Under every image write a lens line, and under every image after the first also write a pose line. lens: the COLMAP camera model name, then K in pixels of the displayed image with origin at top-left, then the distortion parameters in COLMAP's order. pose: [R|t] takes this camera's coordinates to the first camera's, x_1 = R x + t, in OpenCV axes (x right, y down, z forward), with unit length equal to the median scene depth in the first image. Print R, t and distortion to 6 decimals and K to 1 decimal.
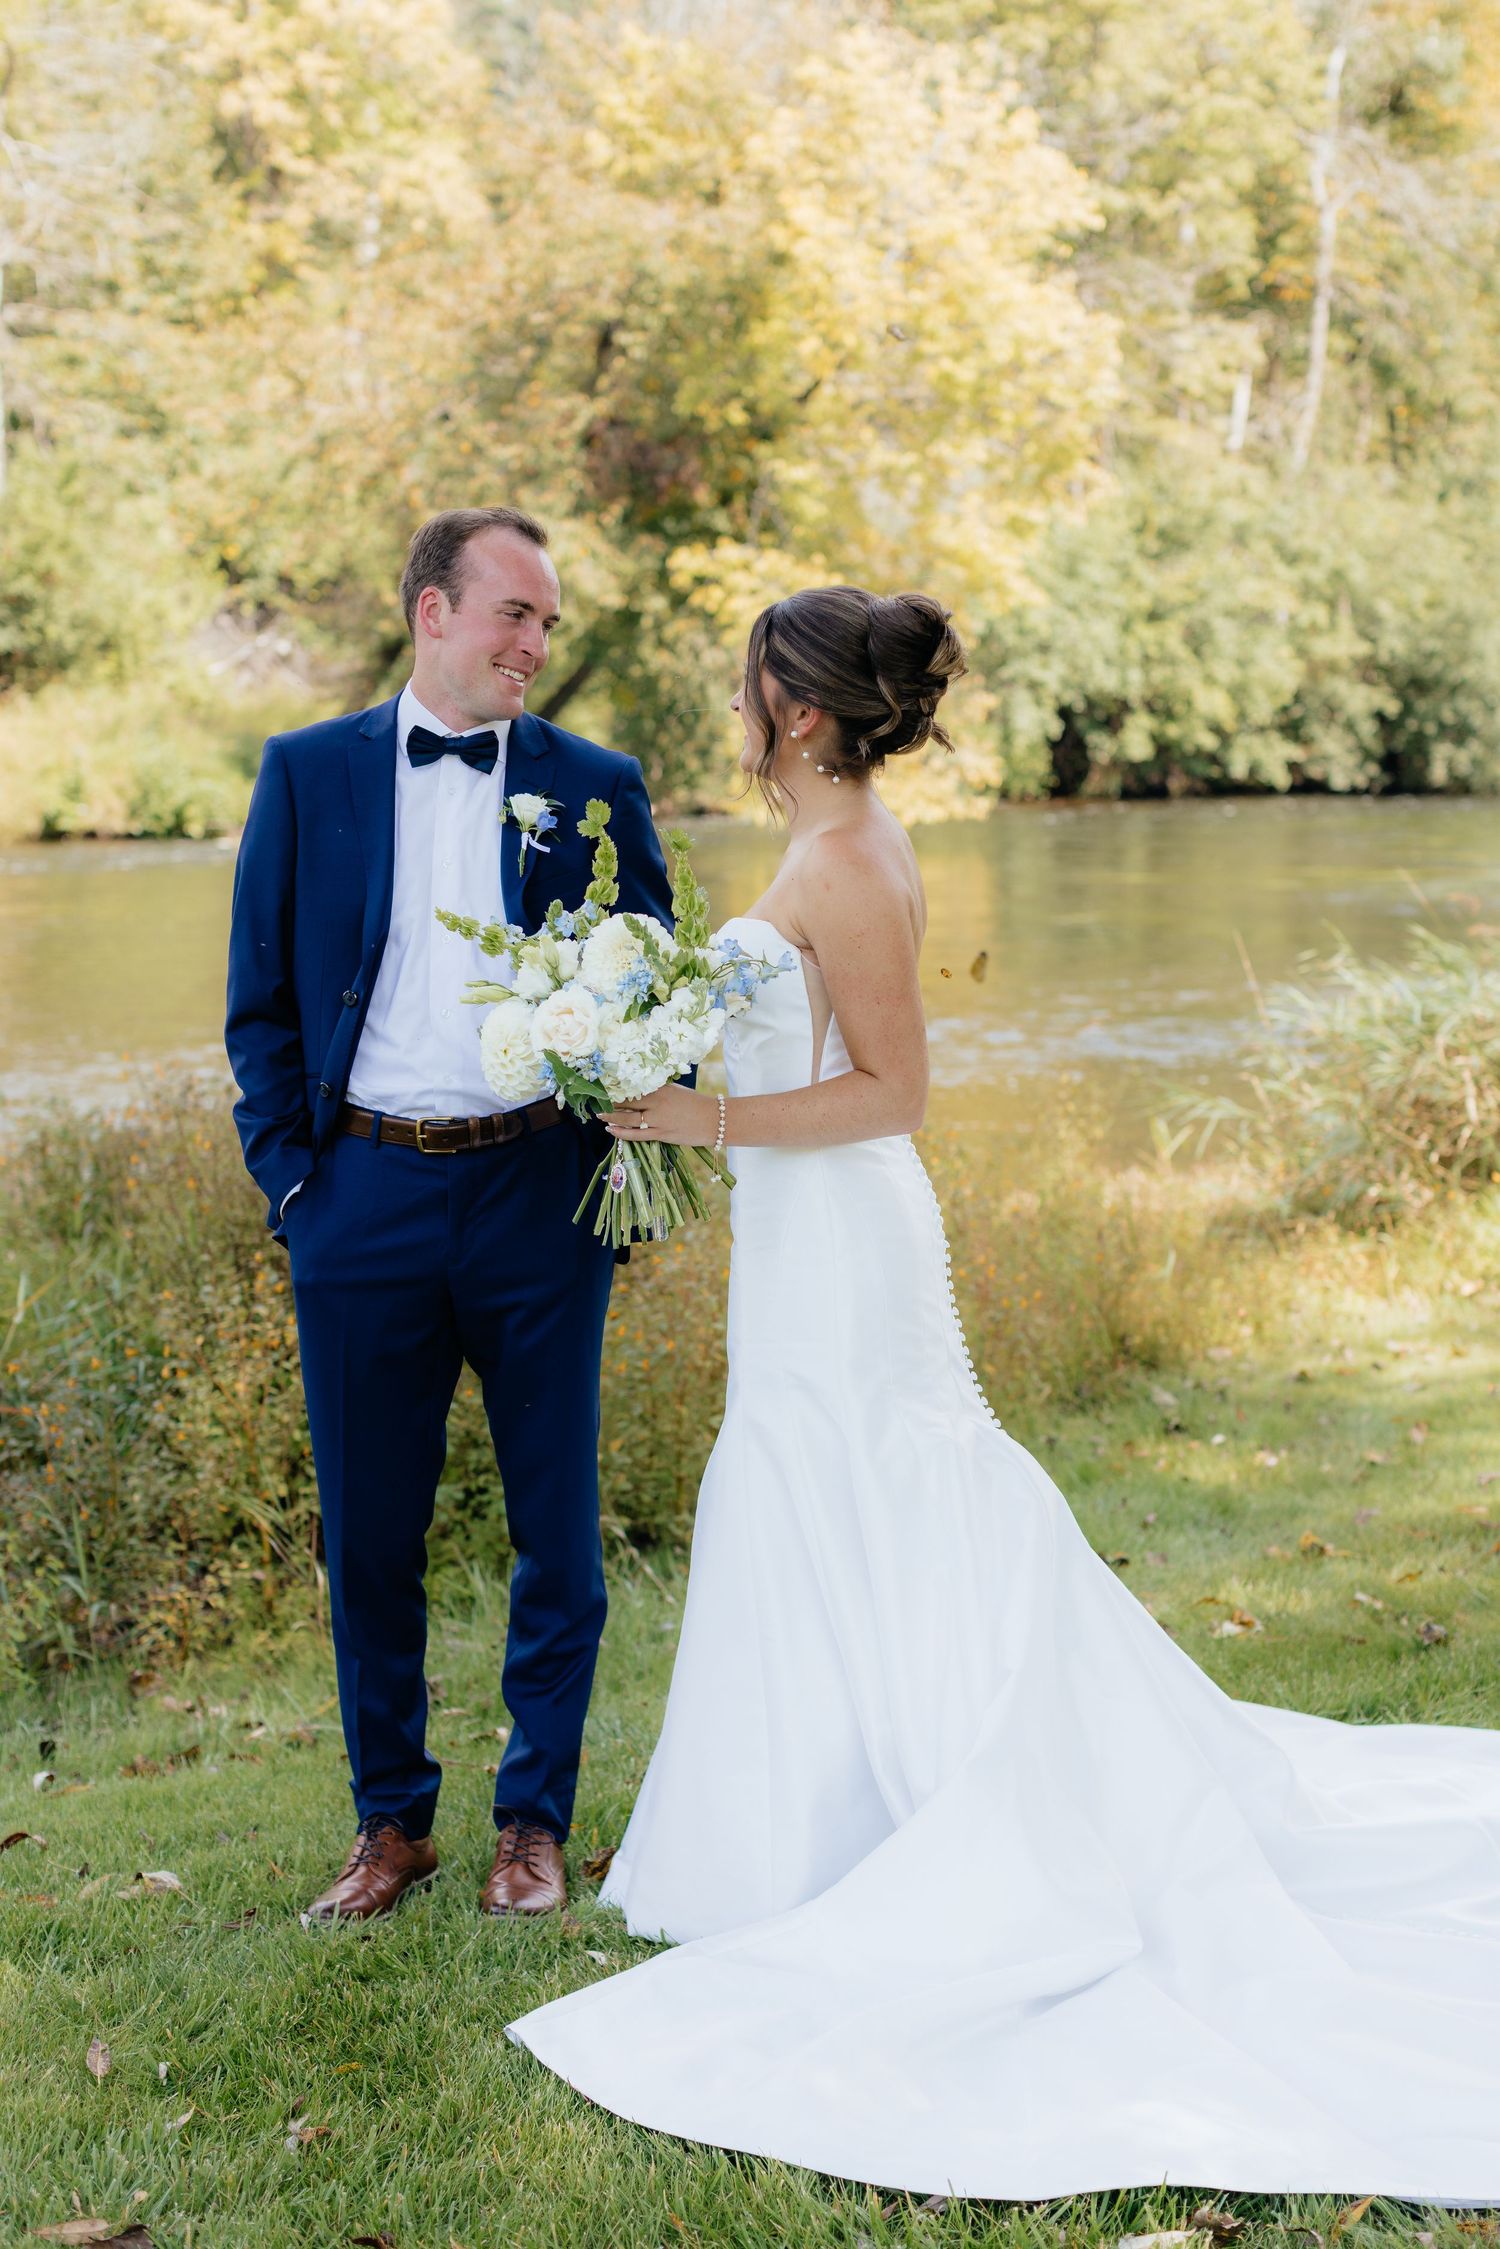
lens RADIAL K [[4910.4, 0, 750.0], [0, 4910.4, 1124.5], [0, 0, 1]] dist [-0.031744, 0.526692]
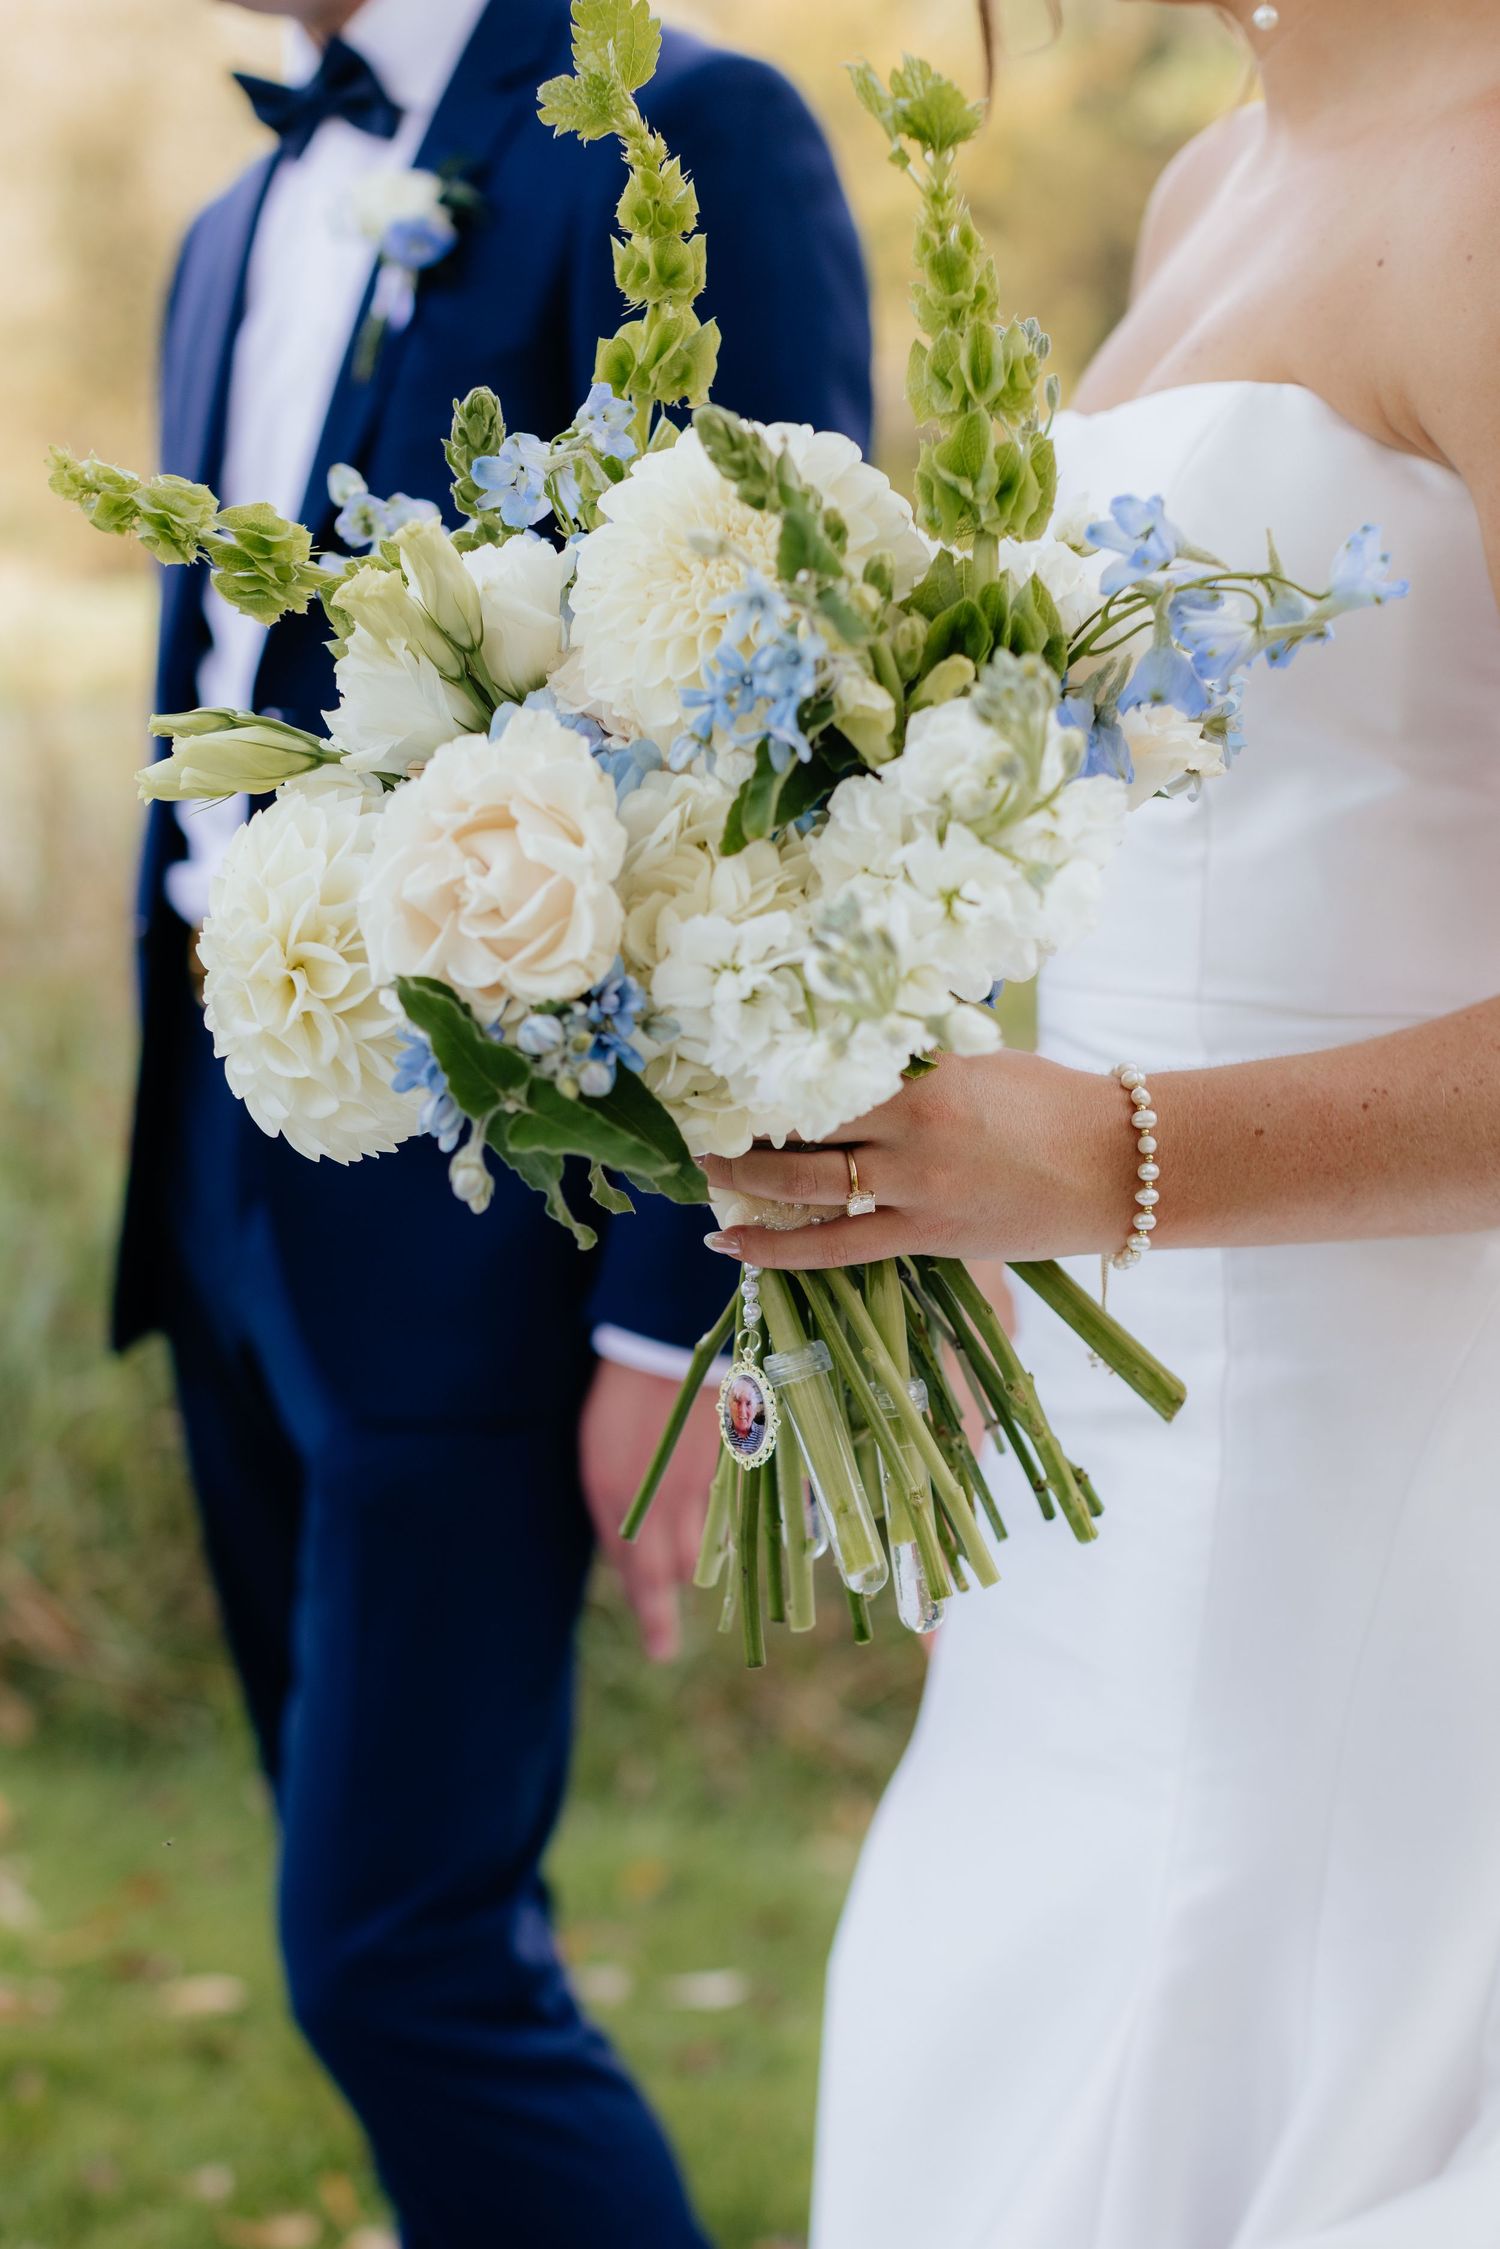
lens RADIAL K [[3417.7, 0, 752.3], [0, 3417.7, 1011.5], [0, 0, 1]] dist [0.067470, 0.019547]
pose [[0.992055, -0.038002, -0.119932, -0.003480], [0.046774, 0.996365, 0.071198, -0.024994], [0.116790, -0.076242, 0.990226, 0.824752]]
